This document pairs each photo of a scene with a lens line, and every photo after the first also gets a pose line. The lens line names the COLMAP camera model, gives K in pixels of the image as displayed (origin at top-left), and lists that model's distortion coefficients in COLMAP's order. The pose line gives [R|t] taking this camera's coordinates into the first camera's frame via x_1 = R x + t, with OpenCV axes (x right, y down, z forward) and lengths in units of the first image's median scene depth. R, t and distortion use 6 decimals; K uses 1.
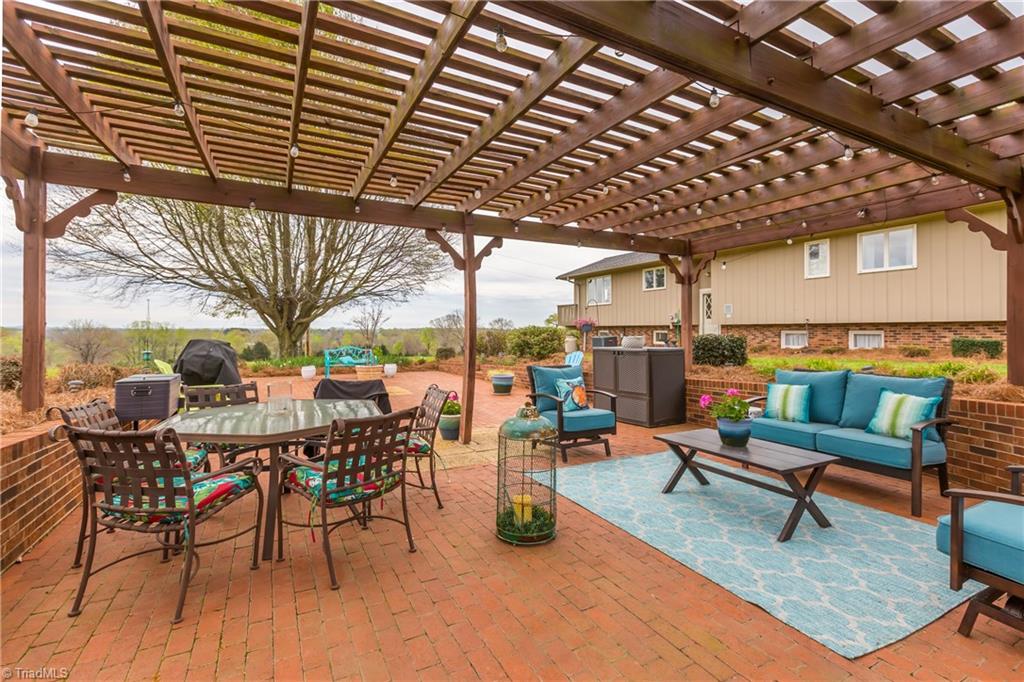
lens RADIAL K [[452.8, 0, 516.8], [0, 452.8, 334.7], [0, 0, 1]] dist [-0.016251, 0.000970]
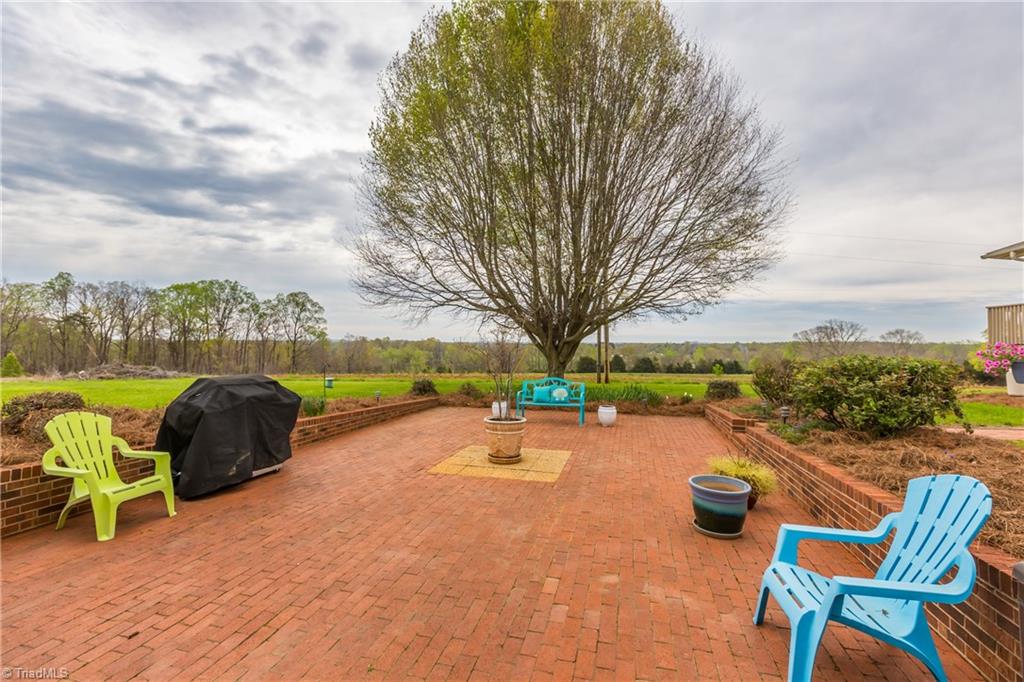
lens RADIAL K [[452.8, 0, 518.6], [0, 452.8, 342.9], [0, 0, 1]] dist [-0.016251, 0.000970]
pose [[0.734698, -0.002530, -0.678390, 0.045921], [-0.006367, 0.999923, -0.010625, -0.012874], [0.678365, 0.012125, 0.734625, 0.252009]]
